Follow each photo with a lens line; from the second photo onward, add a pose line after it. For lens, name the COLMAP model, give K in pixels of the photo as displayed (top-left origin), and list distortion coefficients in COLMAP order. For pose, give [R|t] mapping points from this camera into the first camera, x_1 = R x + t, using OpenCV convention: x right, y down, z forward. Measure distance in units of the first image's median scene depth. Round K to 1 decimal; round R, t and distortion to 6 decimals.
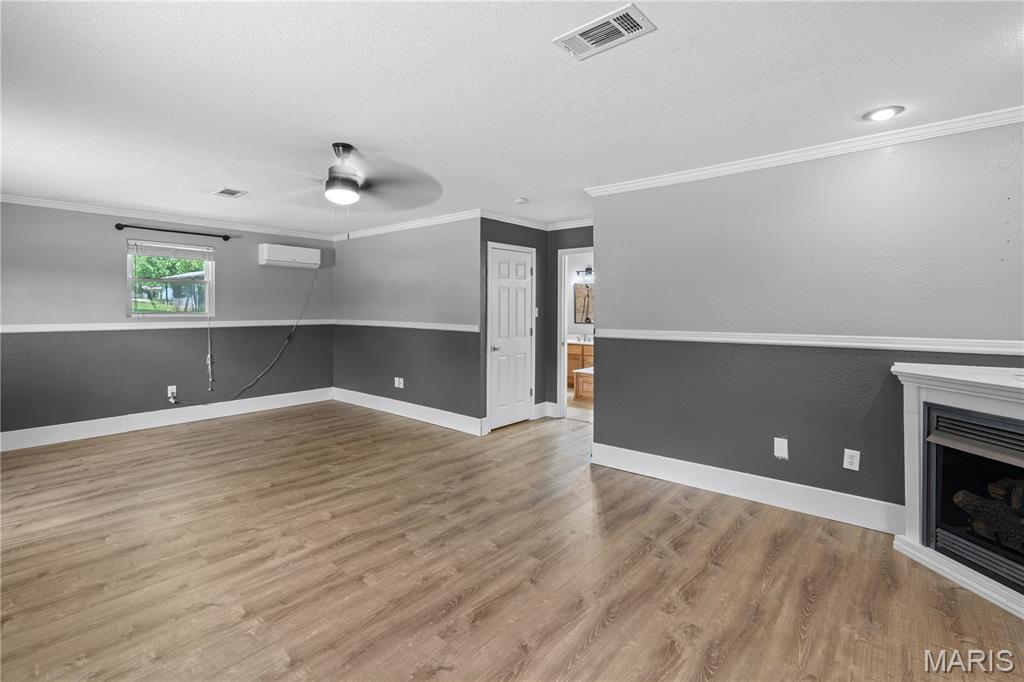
lens RADIAL K [[466.5, 0, 503.3], [0, 466.5, 315.0], [0, 0, 1]] dist [-0.008225, 0.003800]
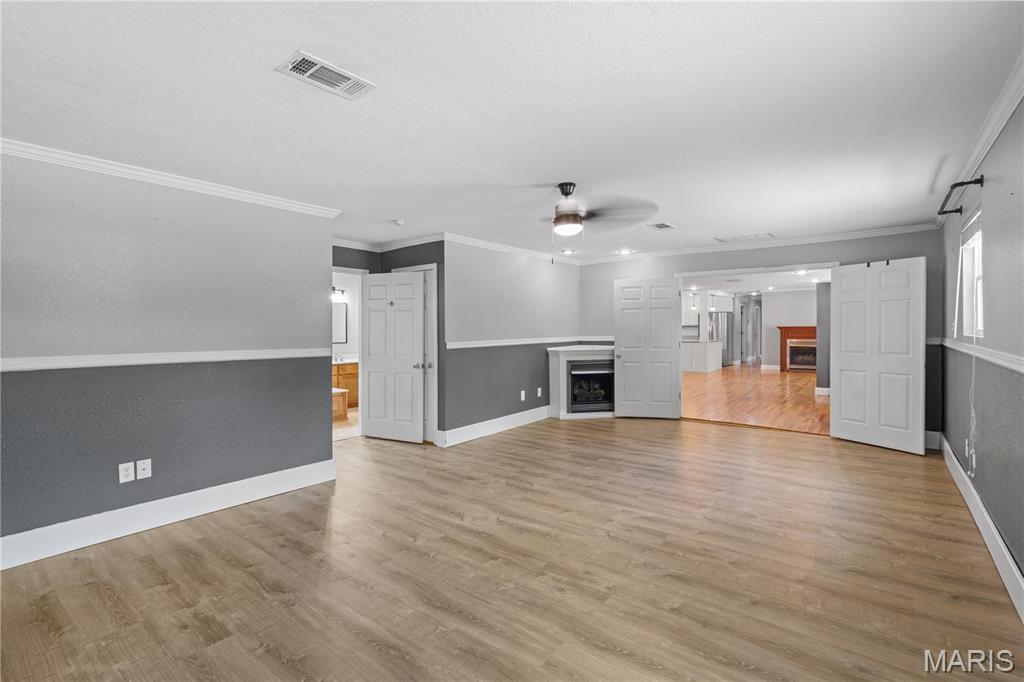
lens RADIAL K [[466.5, 0, 504.0], [0, 466.5, 332.0], [0, 0, 1]] dist [-0.008225, 0.003800]
pose [[-0.023888, -0.011025, 0.999654, -1.477864], [0.021394, 0.999705, 0.011536, -0.015440], [-0.999486, 0.021662, -0.023645, 1.168466]]
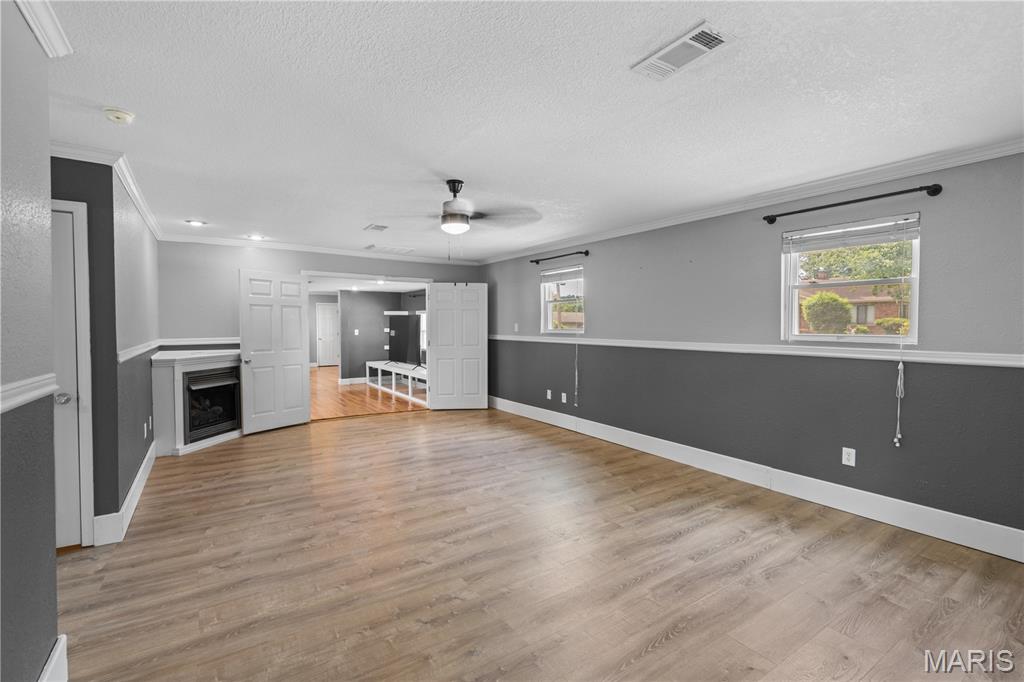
lens RADIAL K [[466.5, 0, 506.0], [0, 466.5, 341.3], [0, 0, 1]] dist [-0.008225, 0.003800]
pose [[-0.959523, -0.012502, 0.281352, -0.777283], [0.001004, 0.998856, 0.047808, -0.029882], [-0.281628, 0.046155, -0.958413, 2.039330]]
